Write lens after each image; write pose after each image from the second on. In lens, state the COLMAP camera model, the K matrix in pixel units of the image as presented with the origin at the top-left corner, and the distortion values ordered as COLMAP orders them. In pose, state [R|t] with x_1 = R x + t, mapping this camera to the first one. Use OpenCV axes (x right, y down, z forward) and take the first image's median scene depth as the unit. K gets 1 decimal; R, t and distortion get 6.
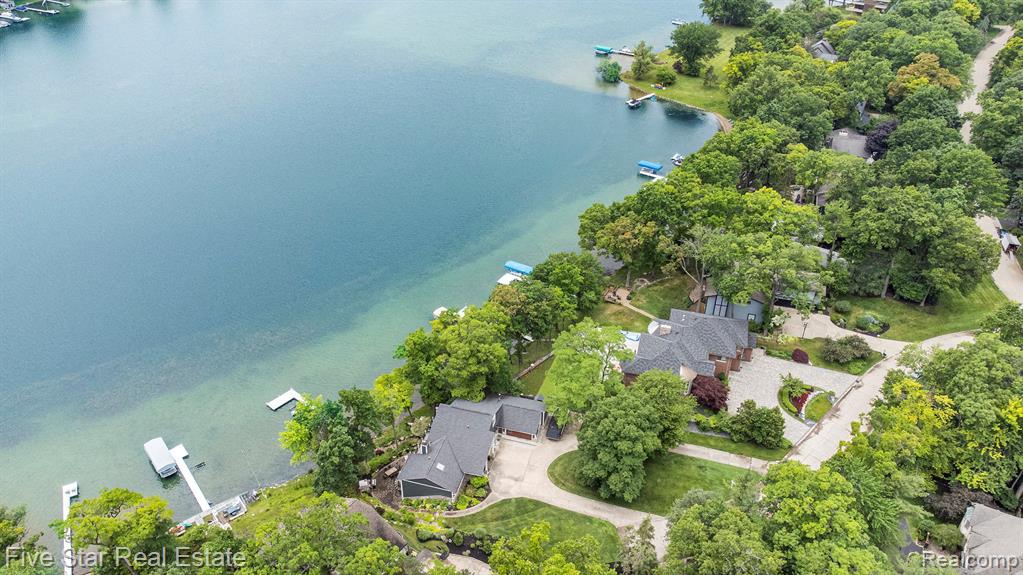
lens RADIAL K [[762.5, 0, 511.5], [0, 762.5, 287.5], [0, 0, 1]] dist [0.012705, 0.055571]
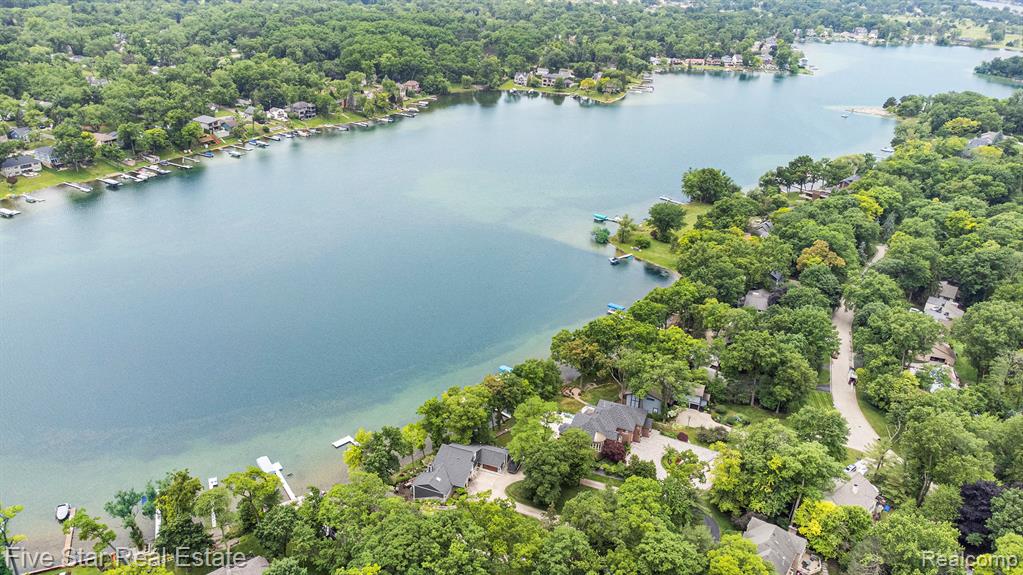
lens RADIAL K [[756.4, 0, 511.5], [0, 756.4, 287.5], [0, 0, 1]] dist [0.054383, -0.000017]
pose [[0.996686, 0.061217, -0.053564, 0.101079], [-0.069614, 0.982565, -0.172394, 0.081596], [0.042077, 0.175552, 0.983571, -0.539662]]
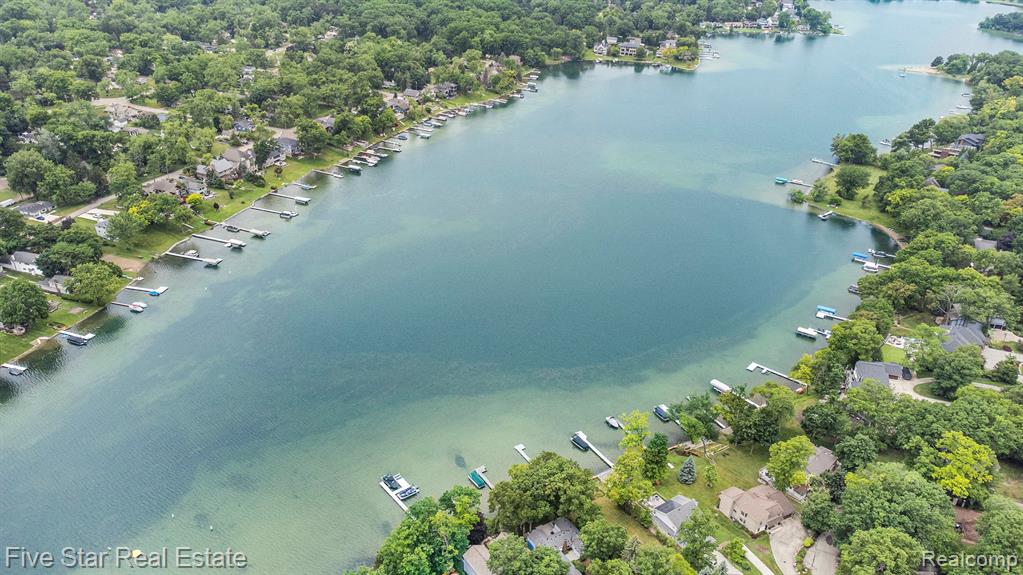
lens RADIAL K [[762.5, 0, 511.5], [0, 762.5, 287.5], [0, 0, 1]] dist [0.012705, 0.055571]
pose [[0.999404, 0.011672, 0.032493, -0.998557], [-0.007794, 0.993100, -0.117008, 0.178083], [-0.033634, 0.116685, 0.992599, -1.007279]]
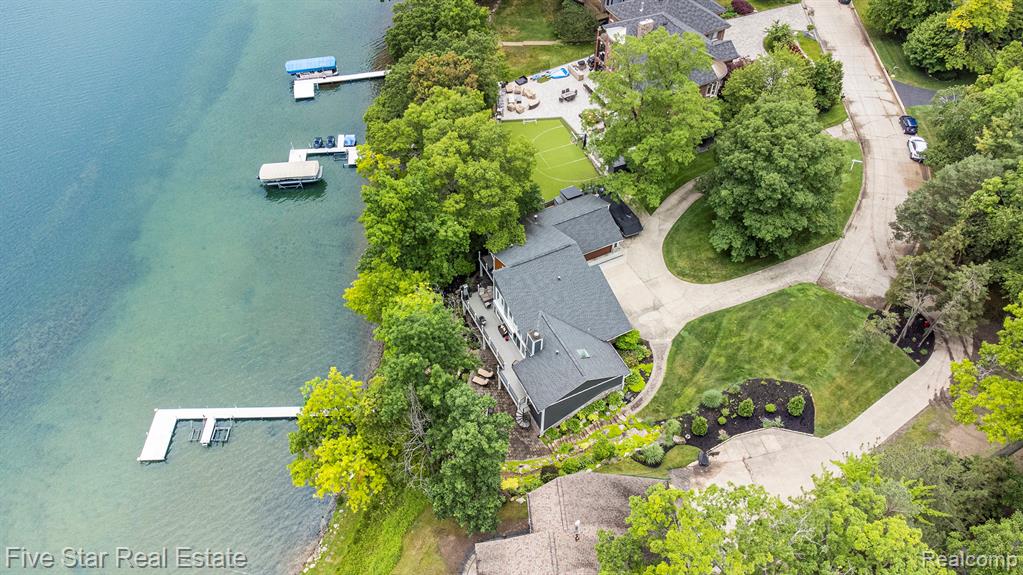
lens RADIAL K [[762.5, 0, 511.5], [0, 762.5, 287.5], [0, 0, 1]] dist [0.012705, 0.055571]
pose [[0.740492, -0.508283, 0.439681, -0.298565], [0.383720, 0.856861, 0.344309, -0.027188], [-0.551752, -0.086244, 0.829537, 0.440114]]
